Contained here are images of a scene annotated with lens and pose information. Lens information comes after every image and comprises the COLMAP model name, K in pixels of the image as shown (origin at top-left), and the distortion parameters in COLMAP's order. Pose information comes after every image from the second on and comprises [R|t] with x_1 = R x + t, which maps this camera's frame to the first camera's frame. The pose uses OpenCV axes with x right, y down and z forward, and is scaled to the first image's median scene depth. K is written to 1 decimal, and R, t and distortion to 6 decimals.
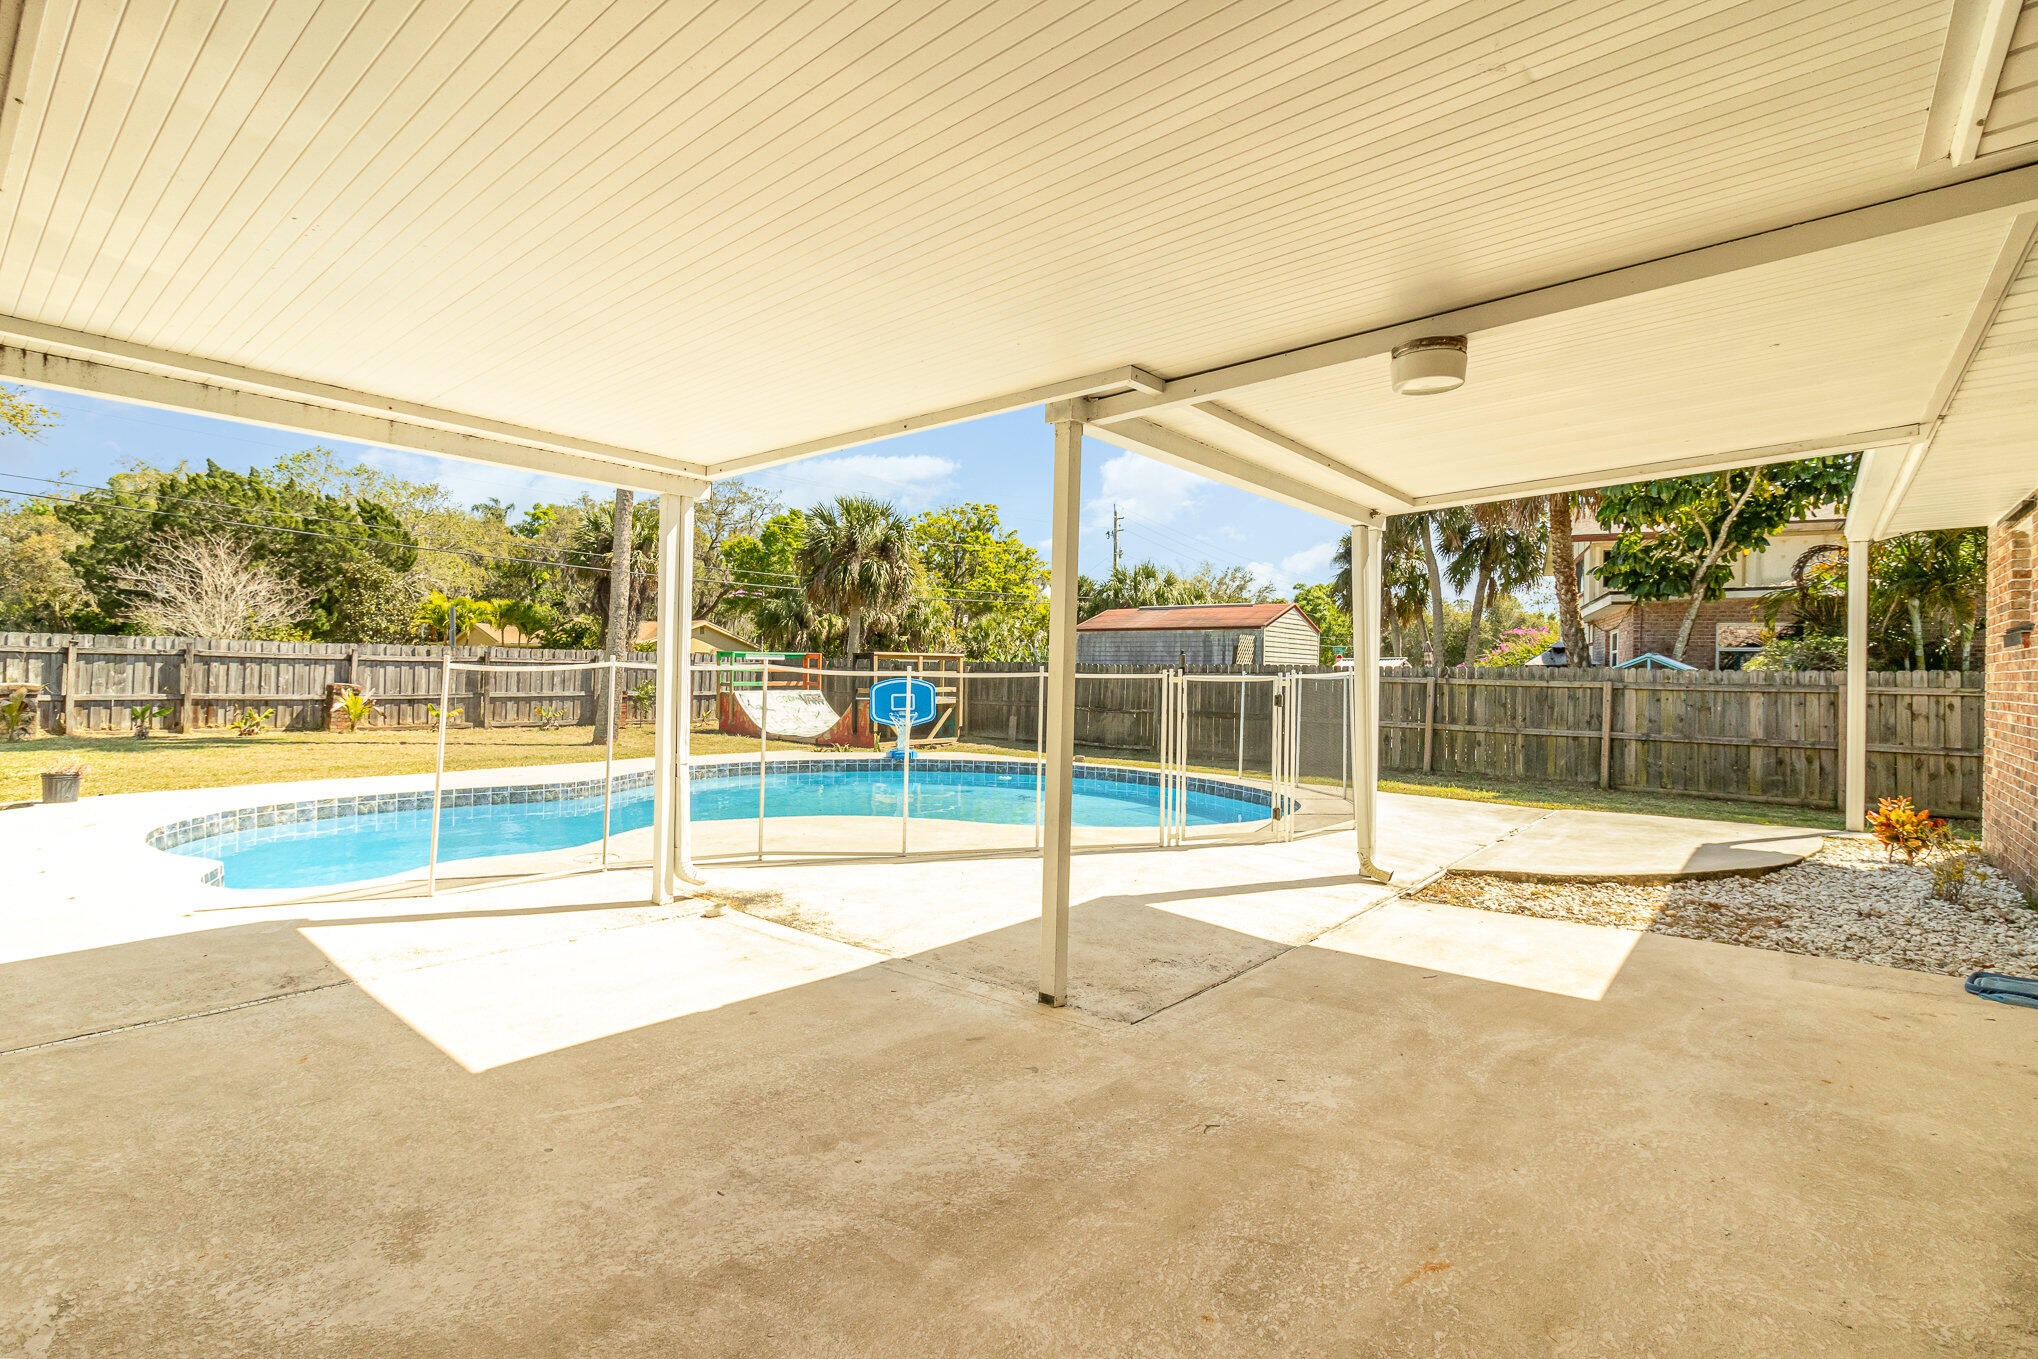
lens RADIAL K [[938.1, 0, 1004.2], [0, 938.1, 661.5], [0, 0, 1]] dist [0.000530, -0.000189]
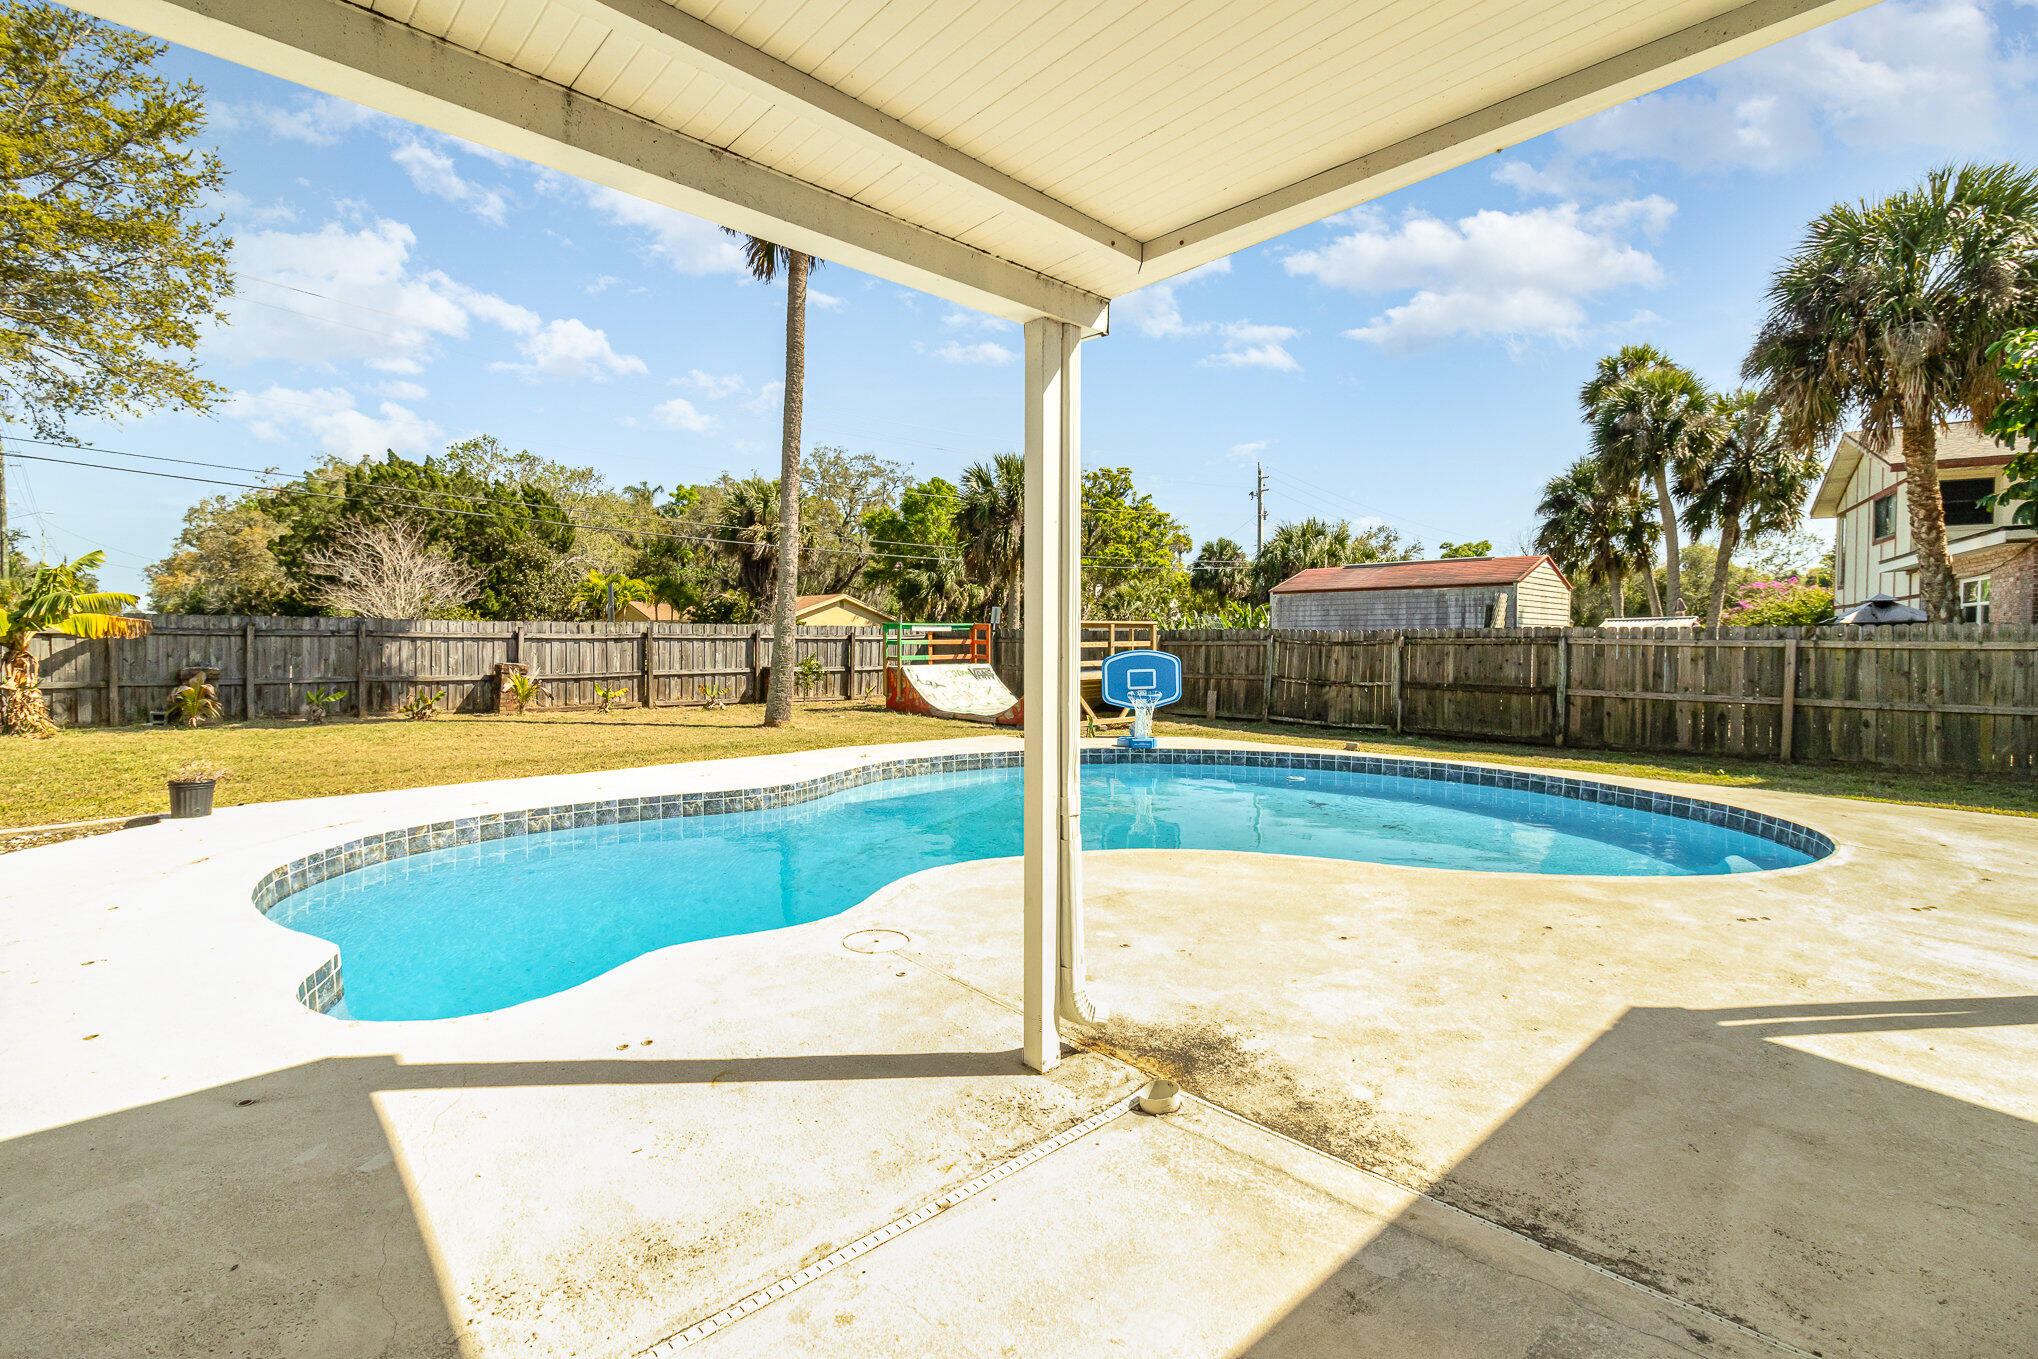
lens RADIAL K [[918.2, 0, 994.9], [0, 918.2, 647.3], [0, 0, 1]] dist [-0.000497, 0.000308]
pose [[0.991455, -0.013988, -0.129697, -0.062895], [0.016198, 0.999741, 0.016005, 0.000327], [0.129439, -0.017969, 0.991425, 0.091719]]
